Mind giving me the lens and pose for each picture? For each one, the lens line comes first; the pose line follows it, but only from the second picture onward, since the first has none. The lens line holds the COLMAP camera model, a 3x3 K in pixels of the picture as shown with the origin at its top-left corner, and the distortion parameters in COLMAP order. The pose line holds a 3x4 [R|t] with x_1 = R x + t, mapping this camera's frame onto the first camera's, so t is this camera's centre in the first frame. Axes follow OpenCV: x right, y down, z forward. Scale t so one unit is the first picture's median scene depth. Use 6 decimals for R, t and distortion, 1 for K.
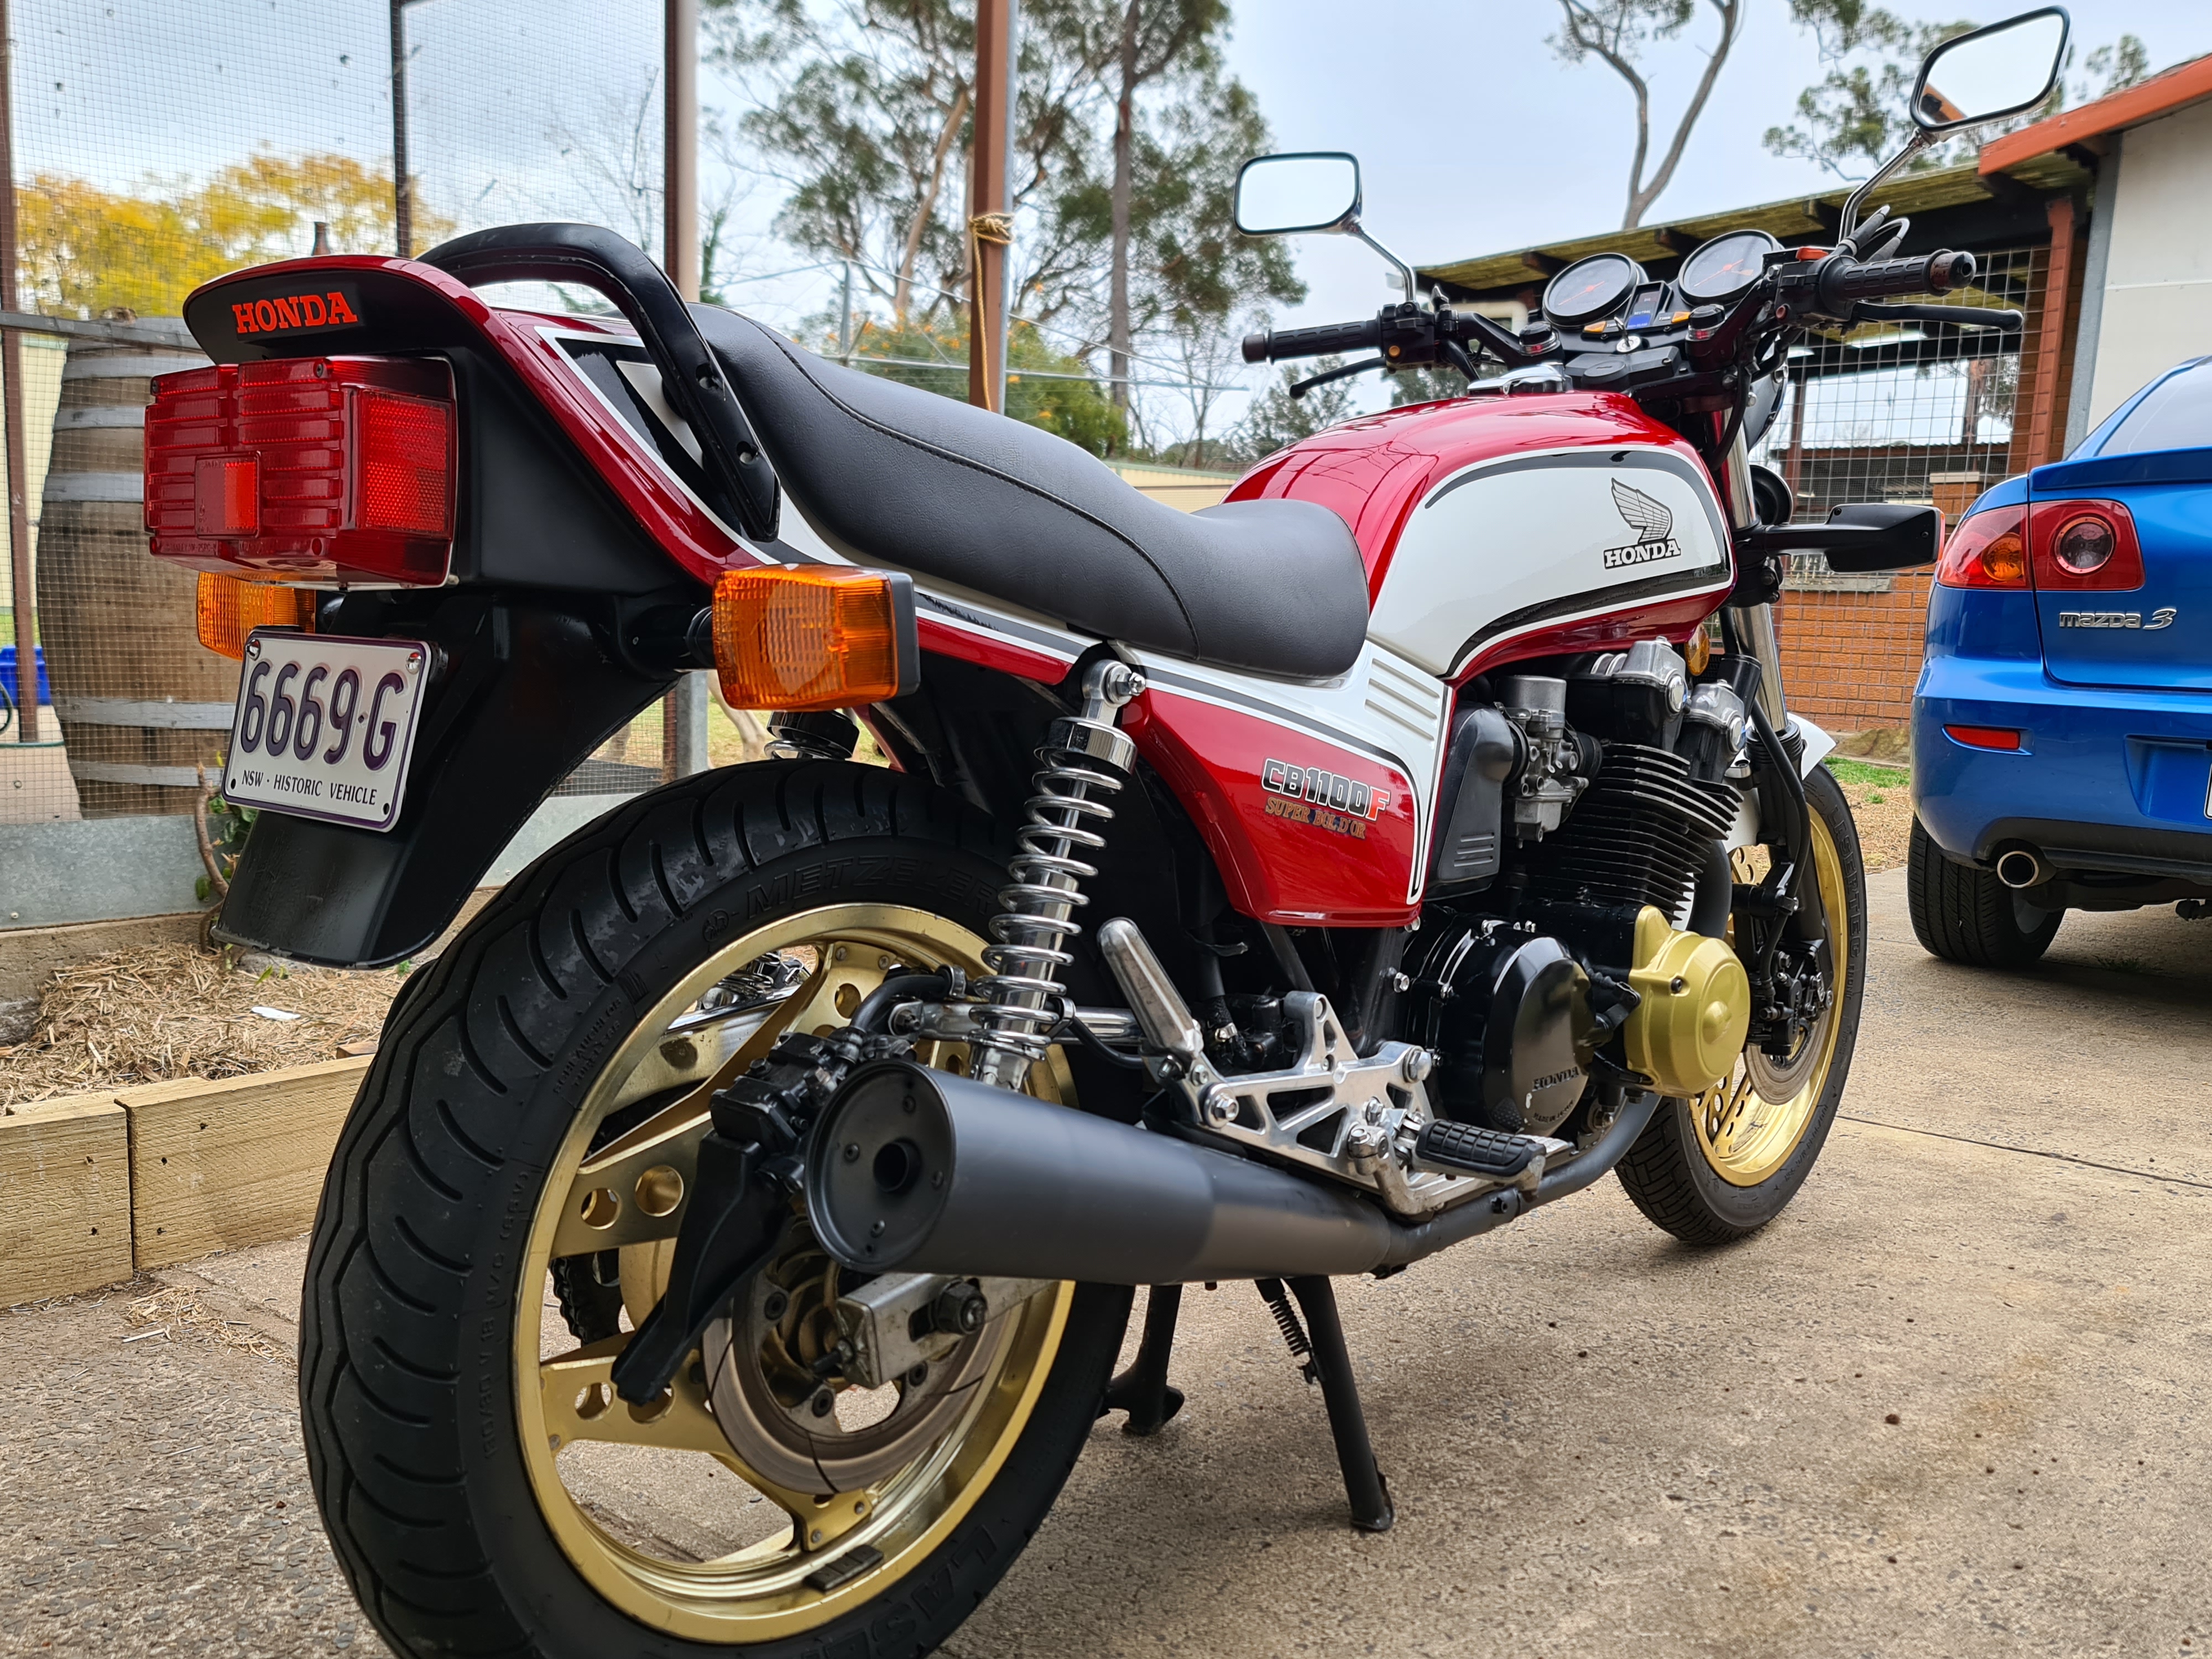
lens RADIAL K [[1939.2, 0, 1126.3], [0, 1939.2, 835.5], [0, 0, 1]] dist [0.011353, 0.011724]
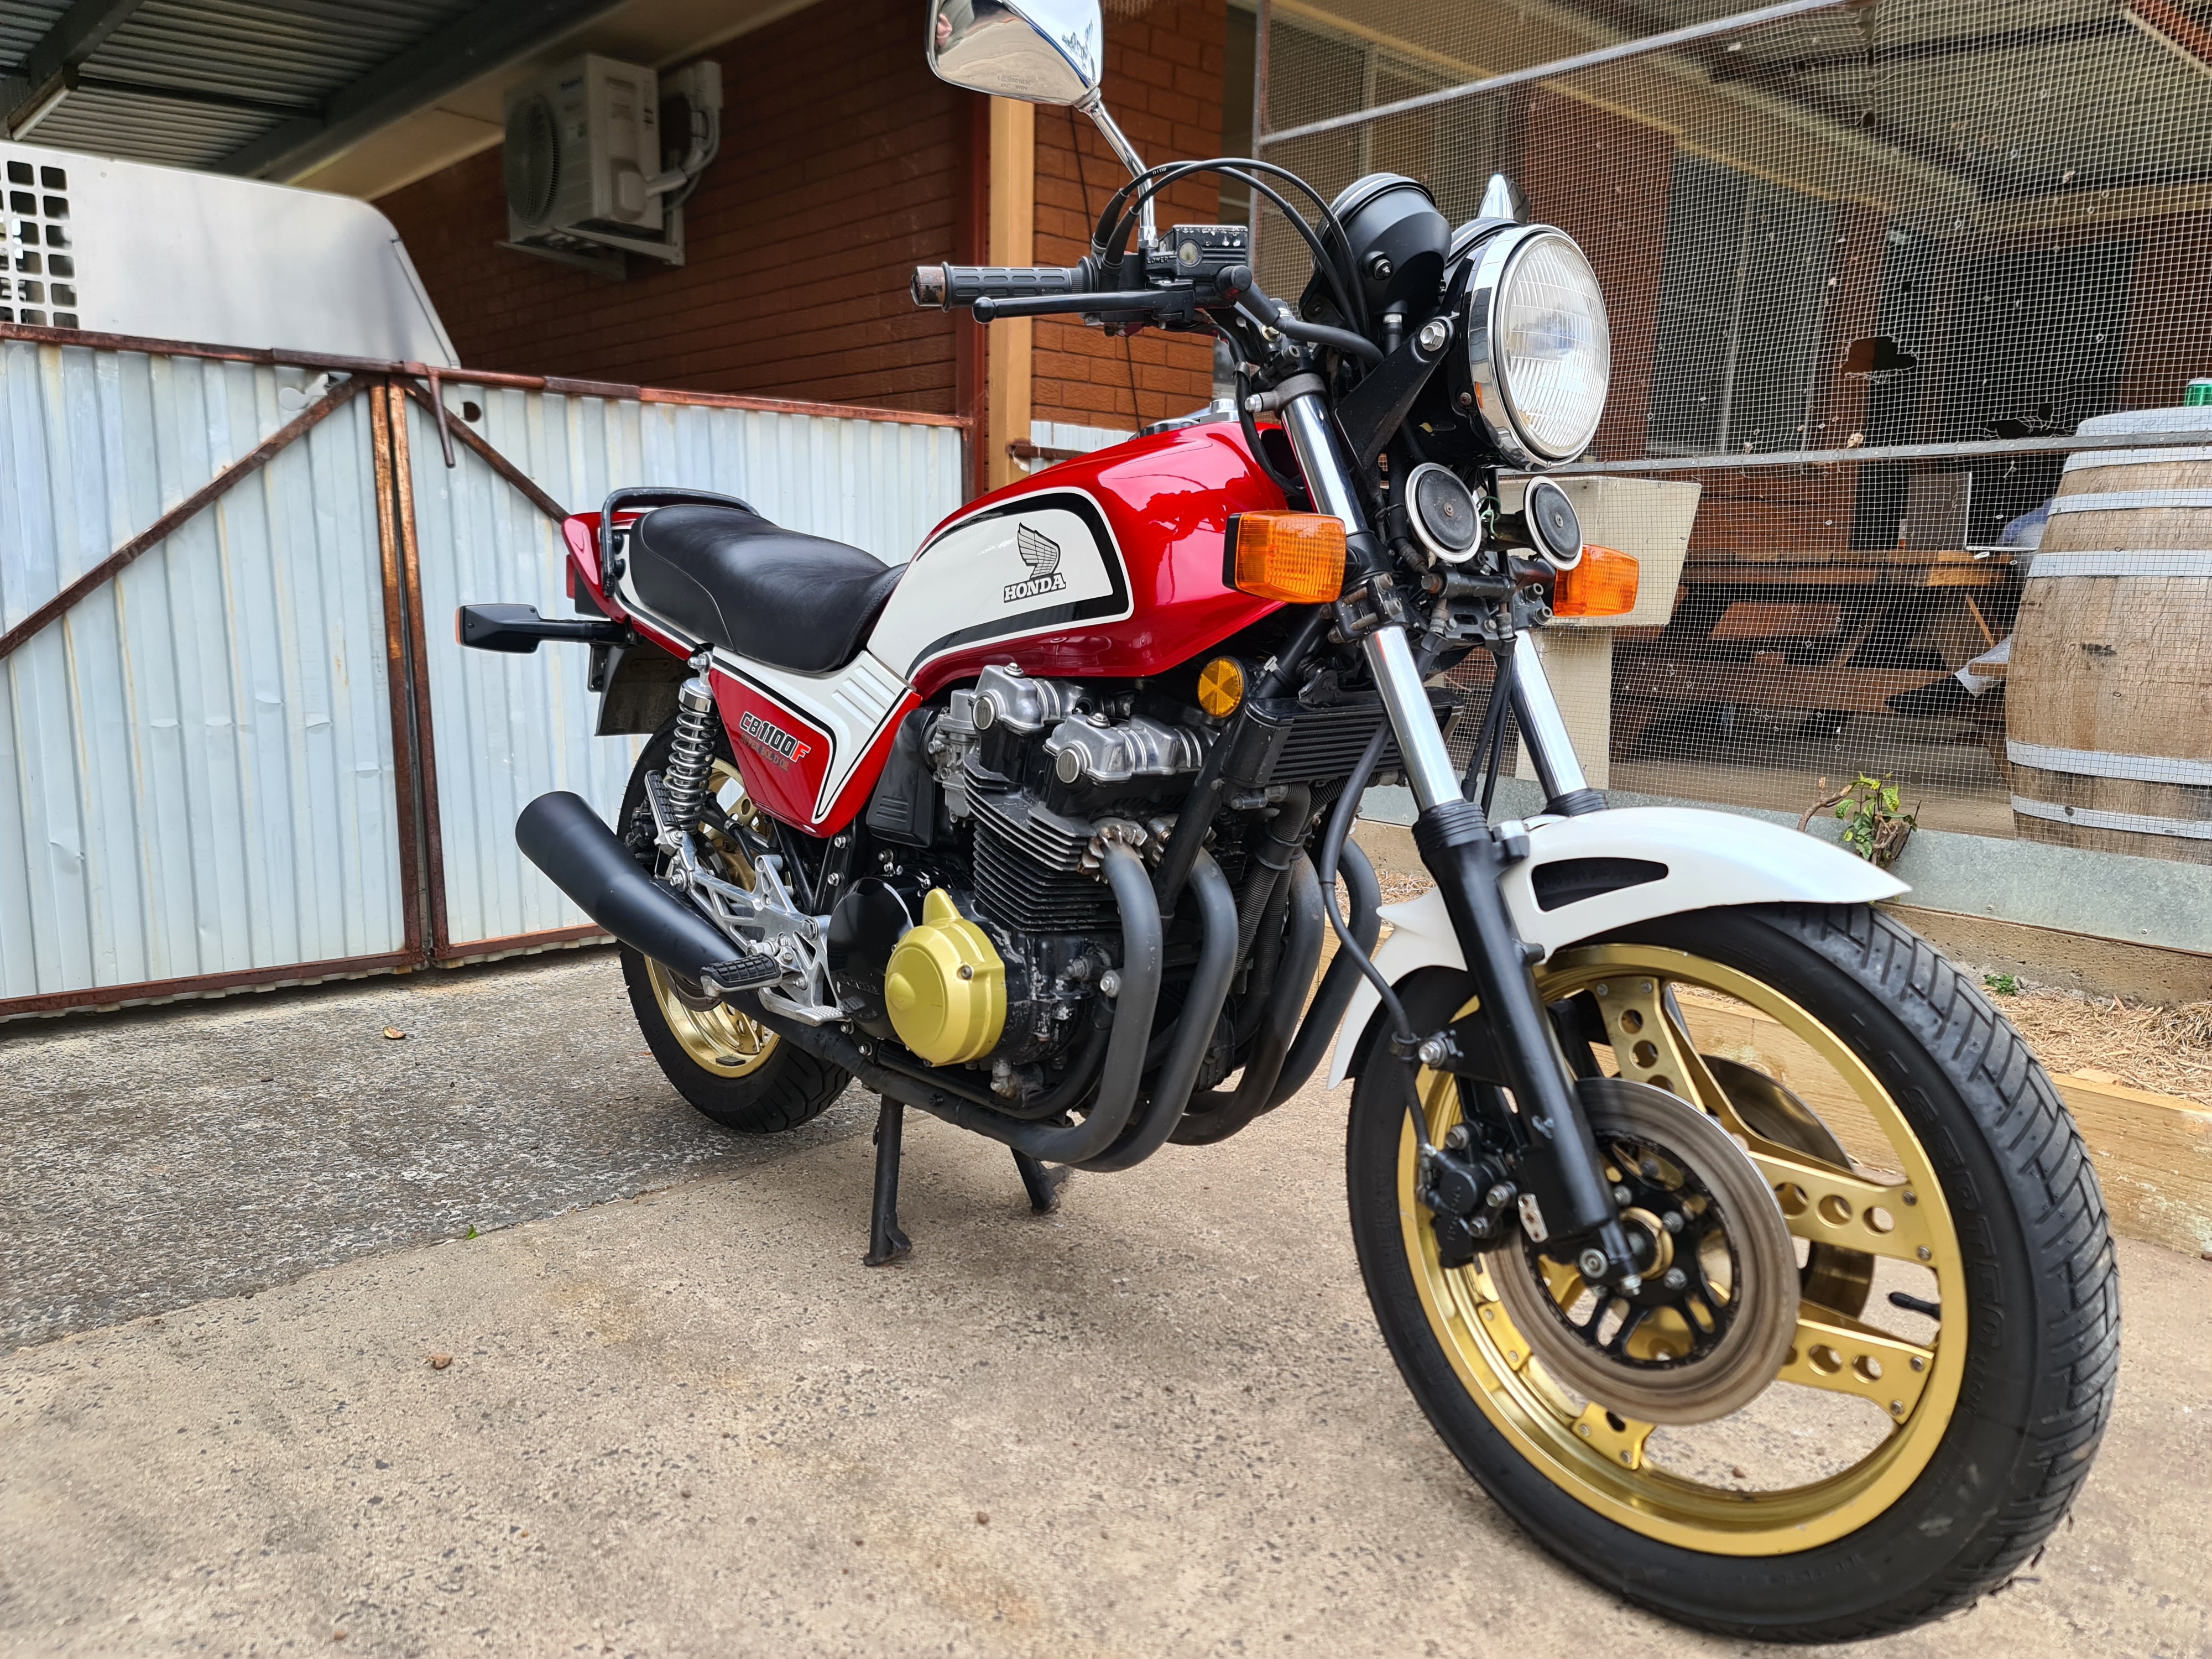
lens RADIAL K [[1671.8, 0, 1106.0], [0, 1671.8, 829.5], [0, 0, 1]] dist [0.035895, 0.000763]
pose [[-0.123970, 0.118541, -0.985180, 1.241812], [-0.138832, 0.981001, 0.135508, -0.149700], [0.982526, 0.153574, -0.105158, 1.194178]]
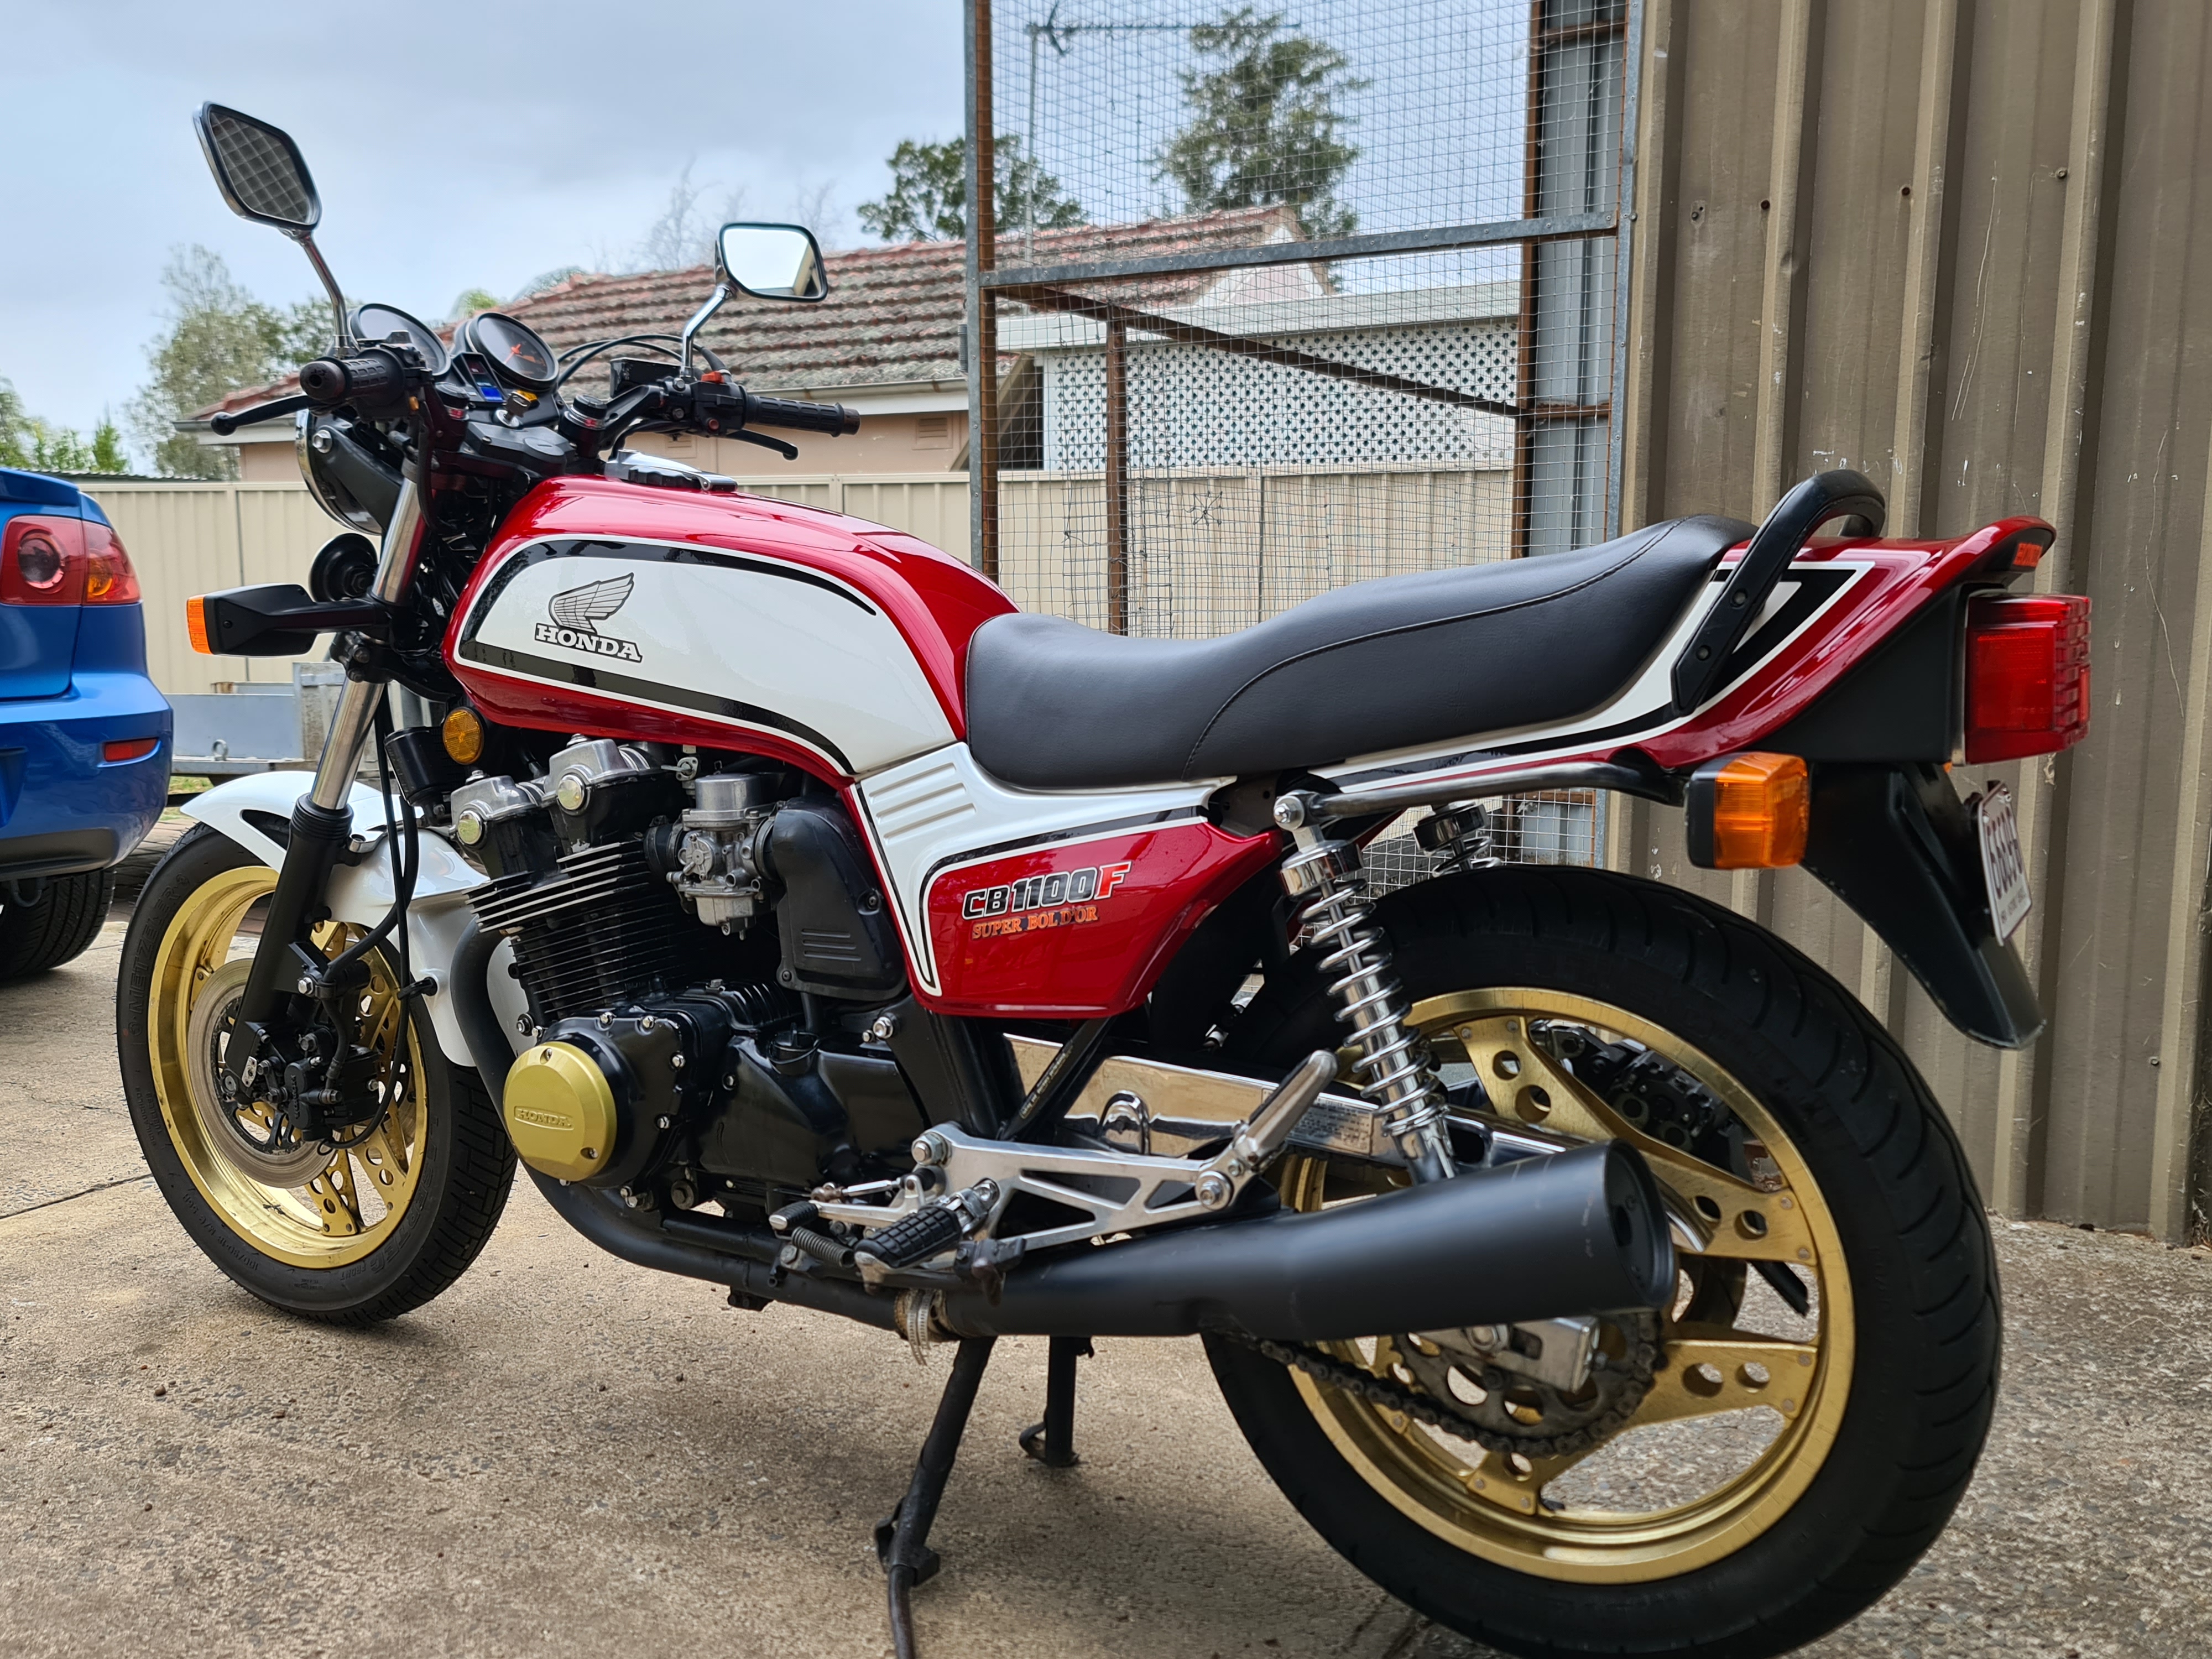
lens RADIAL K [[1939.2, 0, 1126.3], [0, 1939.2, 835.5], [0, 0, 1]] dist [0.011353, 0.011724]
pose [[-0.199584, -0.155208, 0.967511, -0.948810], [0.107061, 0.978011, 0.178977, -0.224907], [-0.974014, 0.139304, -0.178579, 1.071375]]
